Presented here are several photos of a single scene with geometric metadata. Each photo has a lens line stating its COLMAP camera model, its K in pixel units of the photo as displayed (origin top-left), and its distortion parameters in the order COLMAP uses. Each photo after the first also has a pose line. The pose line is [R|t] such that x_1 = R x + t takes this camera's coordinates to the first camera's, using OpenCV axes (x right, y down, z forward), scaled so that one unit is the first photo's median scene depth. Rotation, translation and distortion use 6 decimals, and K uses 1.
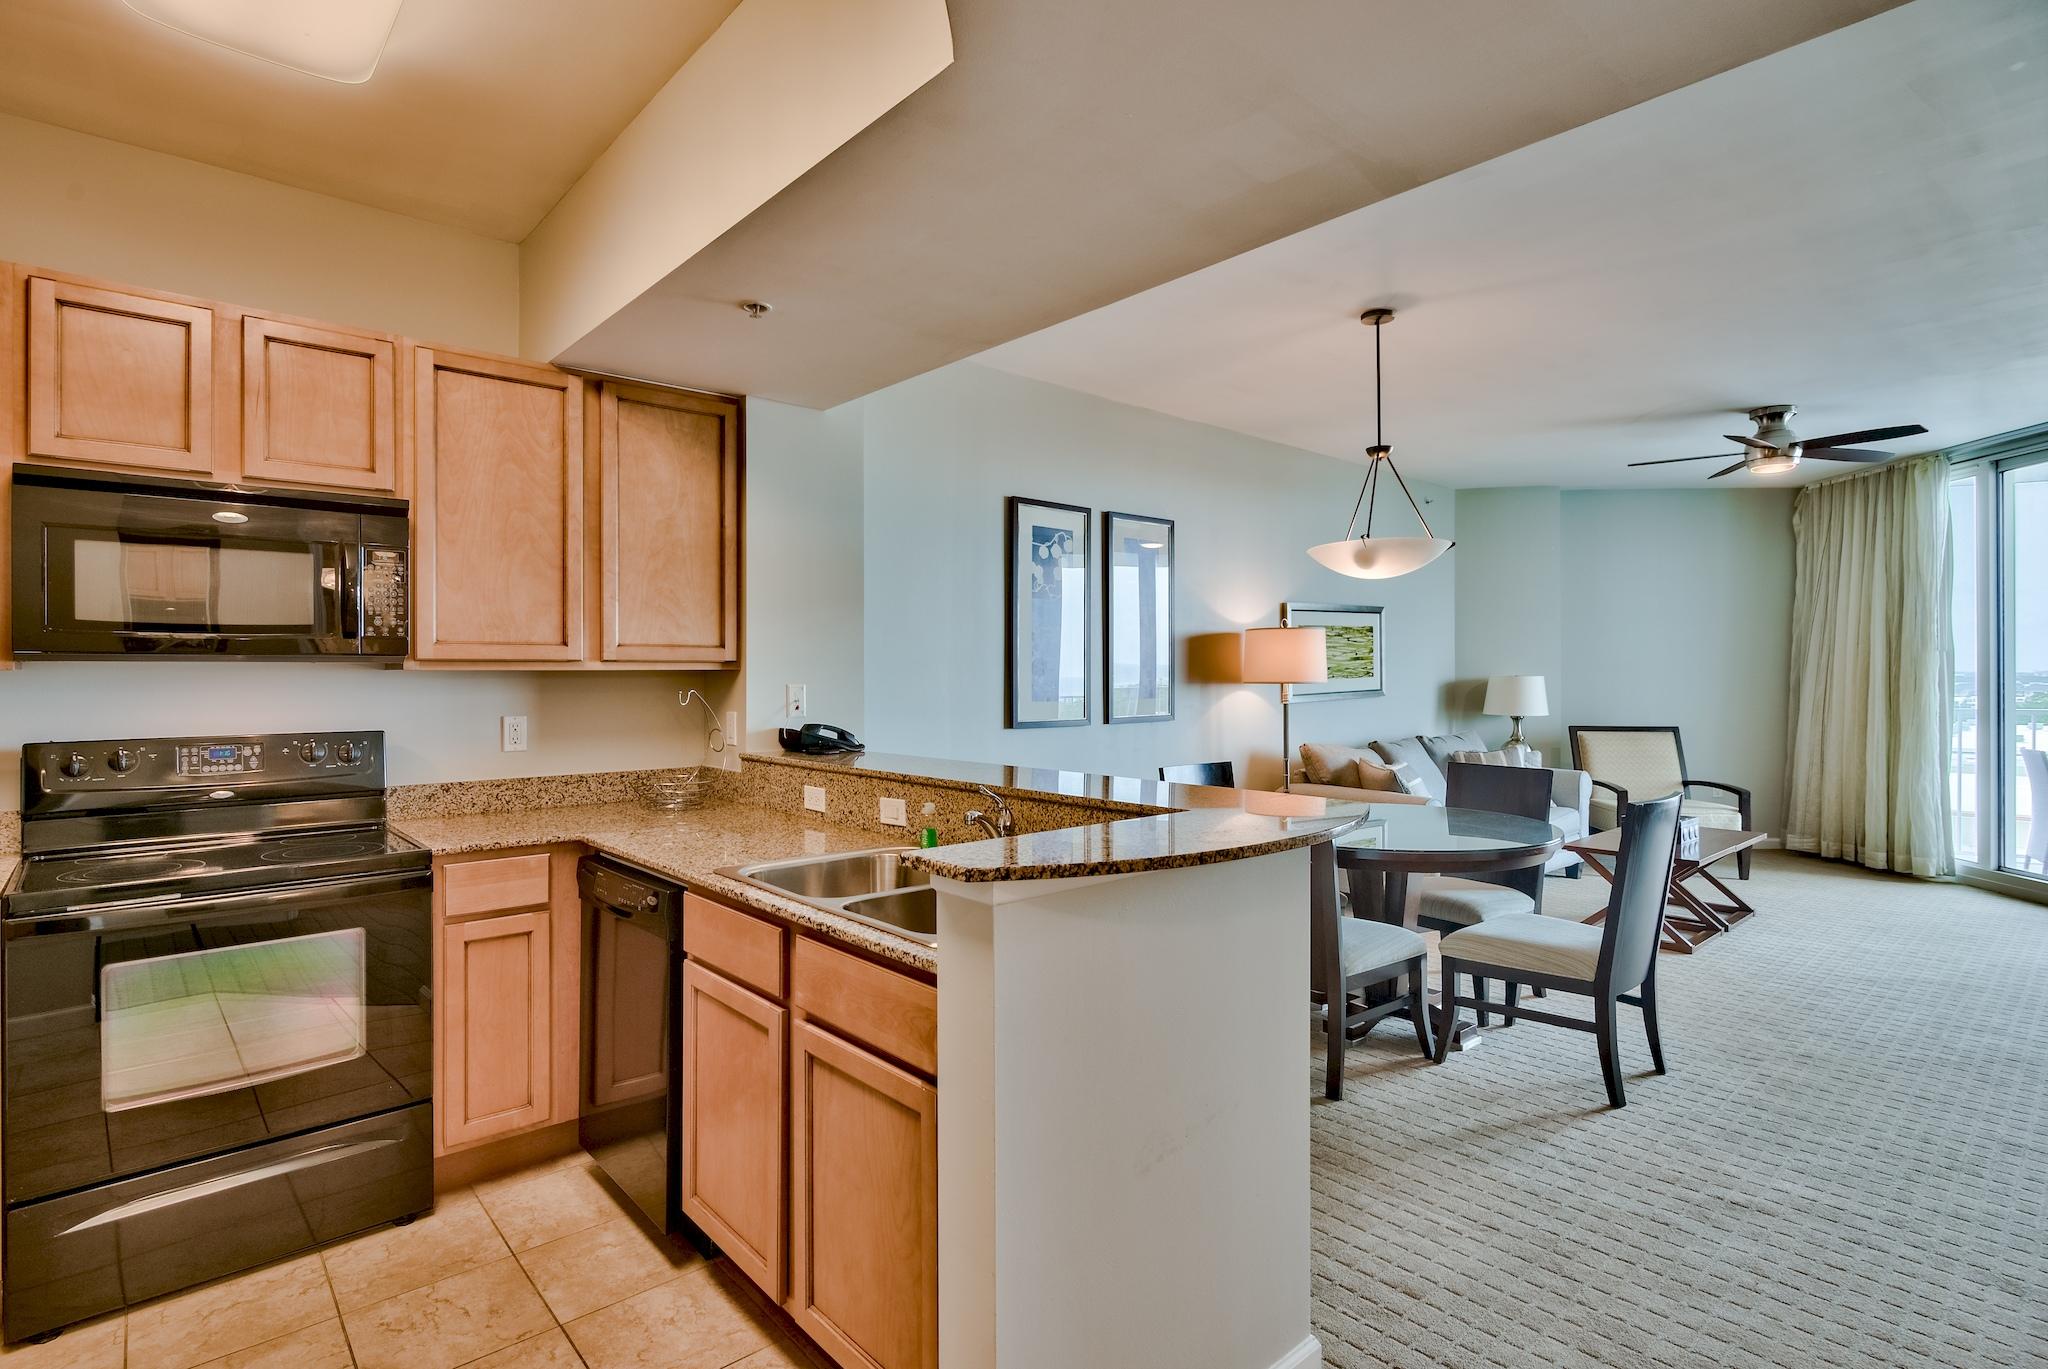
lens RADIAL K [[1007.4, 0, 988.0], [0, 1007.4, 669.1], [0, 0, 1]] dist [-0.009854, -0.001378]
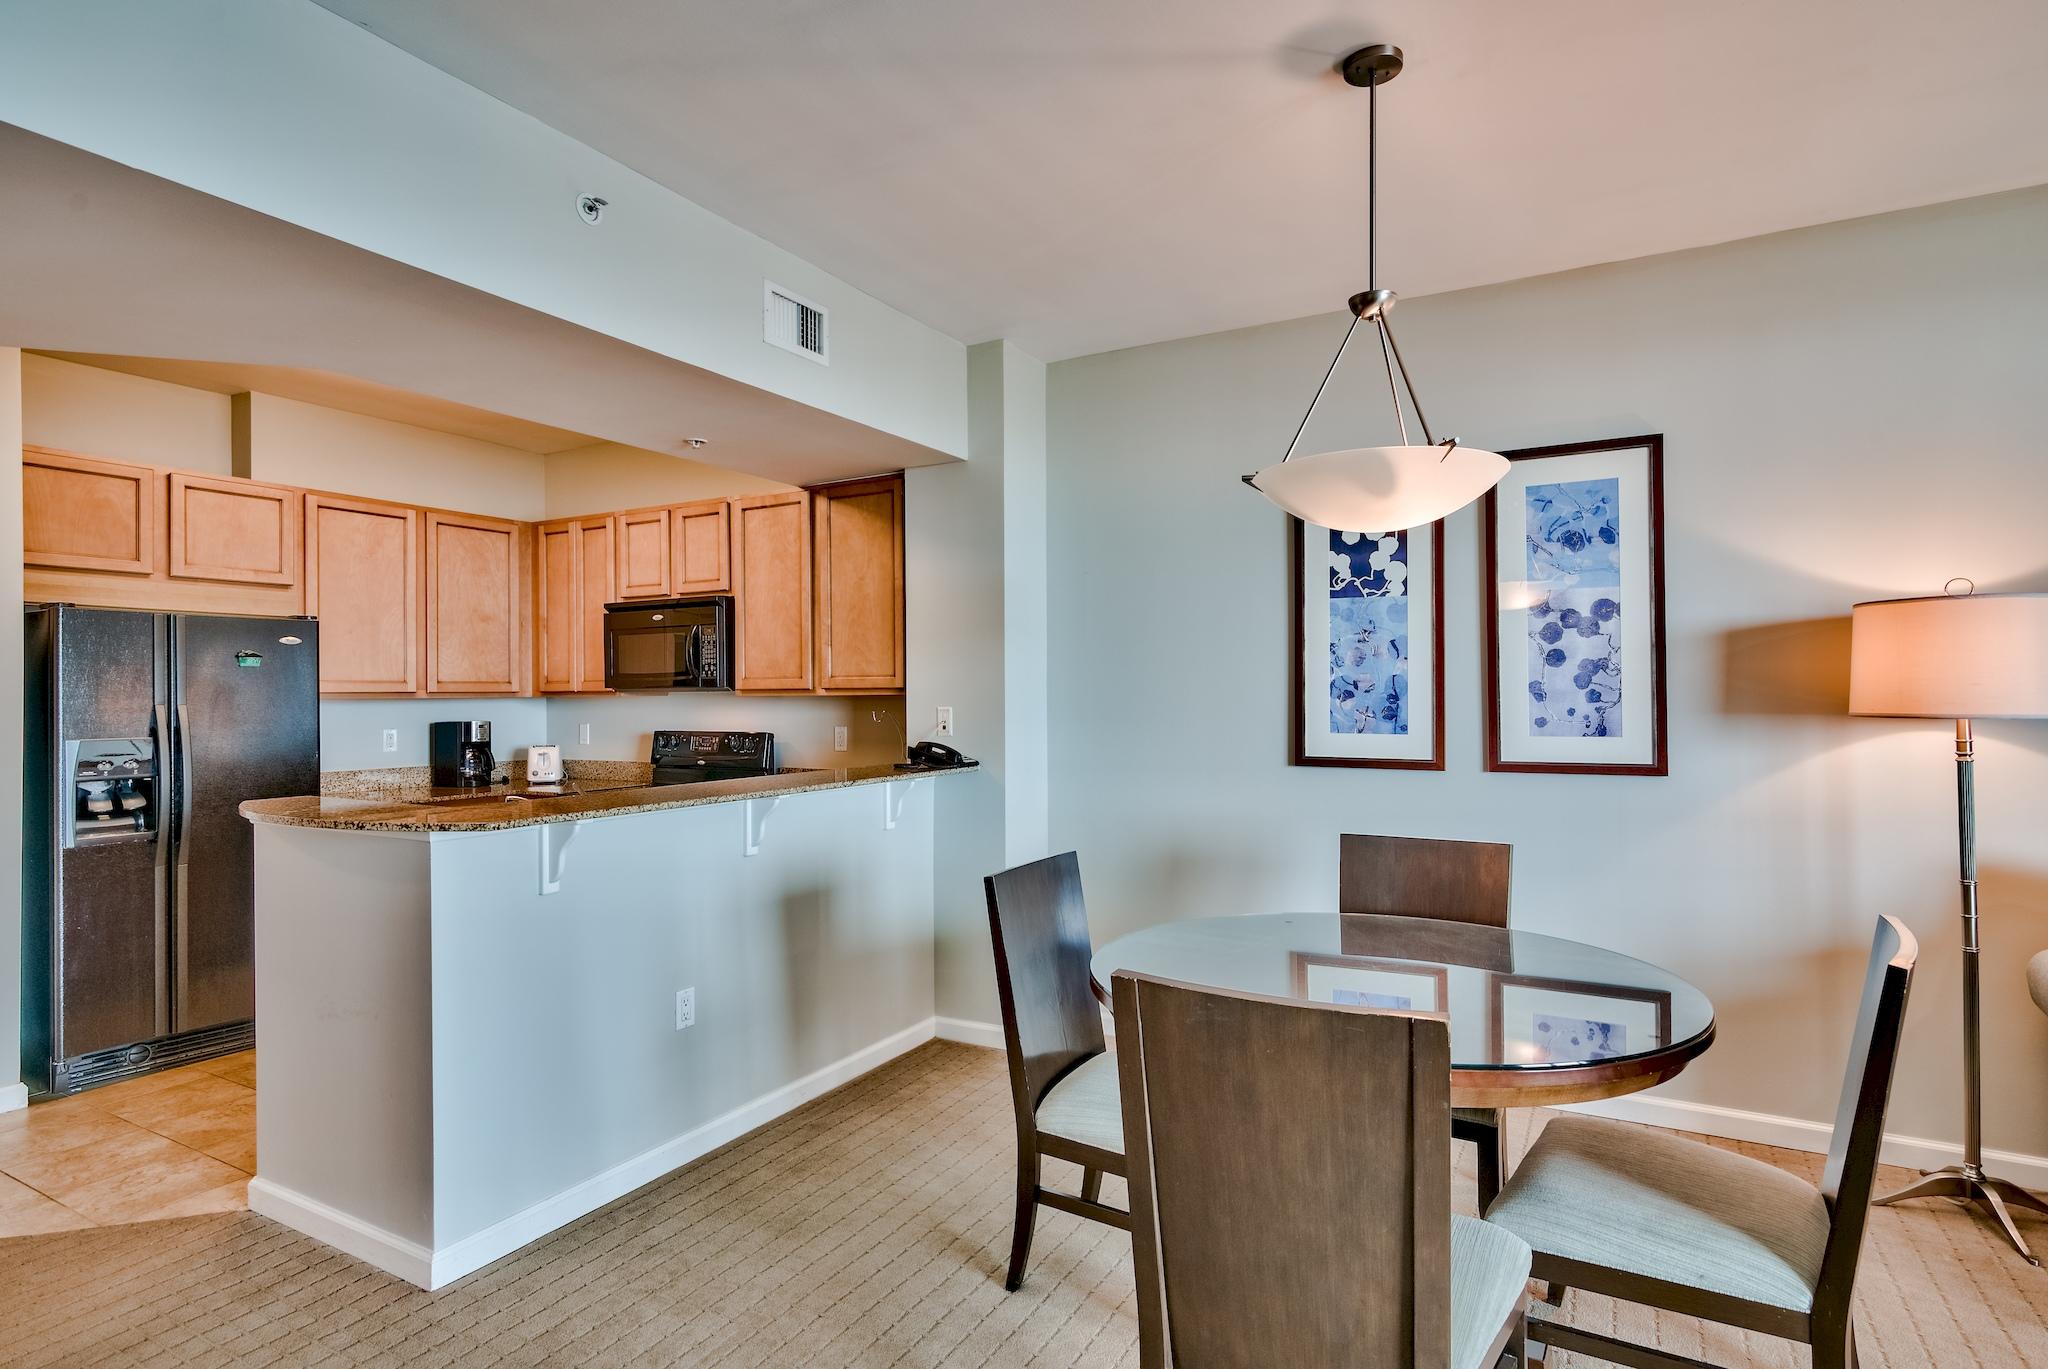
lens RADIAL K [[1057.9, 0, 1036.9], [0, 1057.9, 688.3], [0, 0, 1]] dist [-0.004387, 0.003008]
pose [[0.334187, -0.006032, -0.942487, 0.702875], [0.007392, 0.999966, -0.003778, -0.000623], [0.942478, -0.005704, 0.334221, 0.501742]]
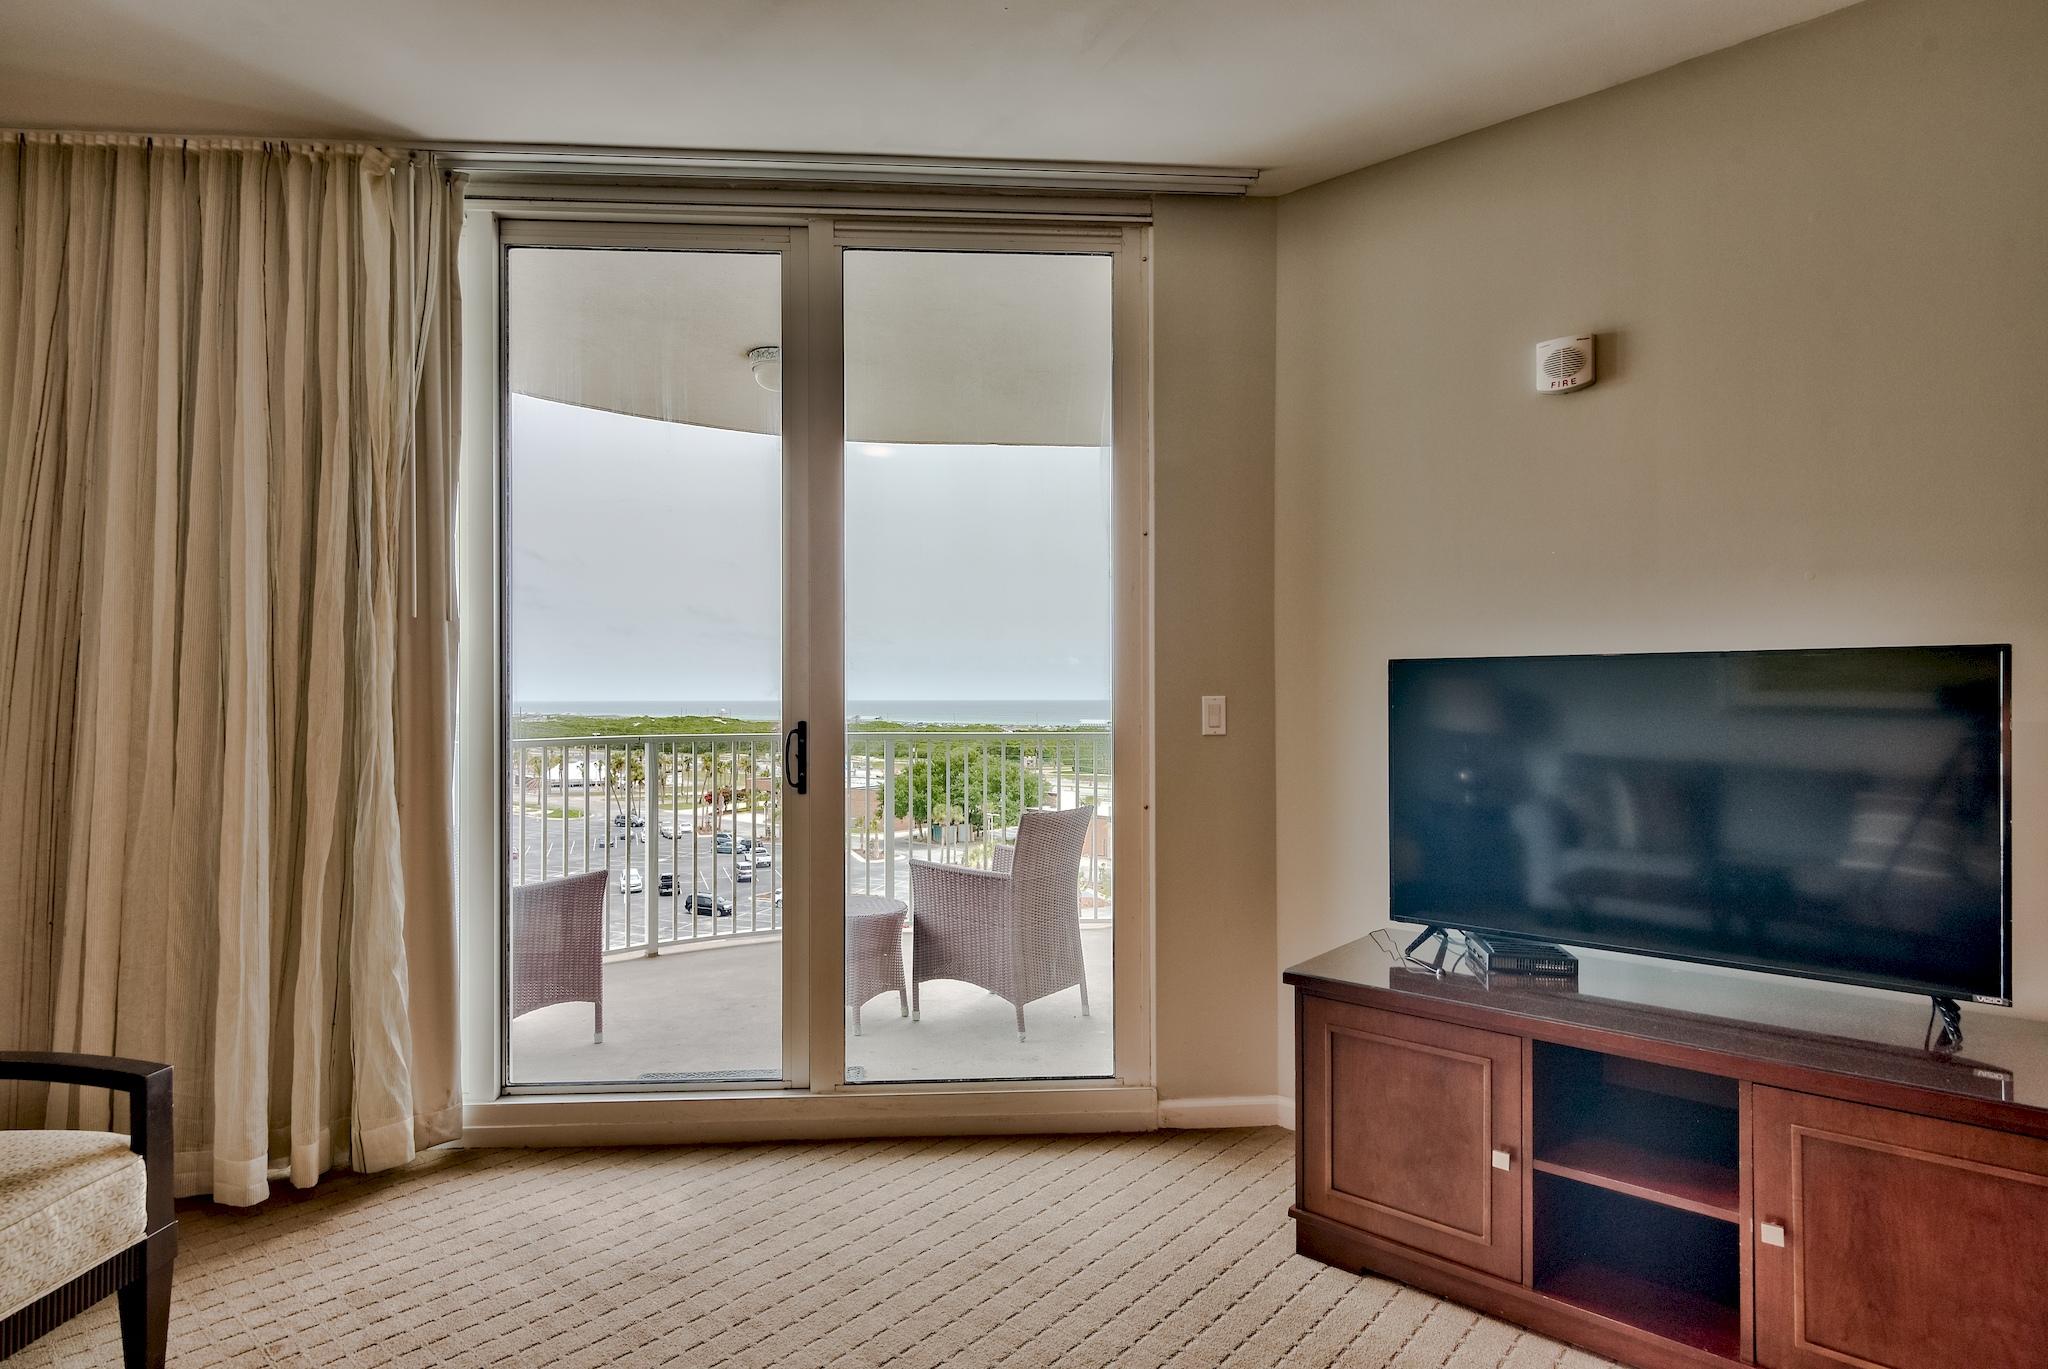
lens RADIAL K [[1057.9, 0, 1007.1], [0, 1057.9, 699.0], [0, 0, 1]] dist [-0.004387, 0.003008]
pose [[-0.135108, 0.000669, 0.990831, 0.612276], [-0.001422, 0.999999, -0.000869, 0.019619], [-0.990830, -0.001527, -0.135106, 1.035842]]
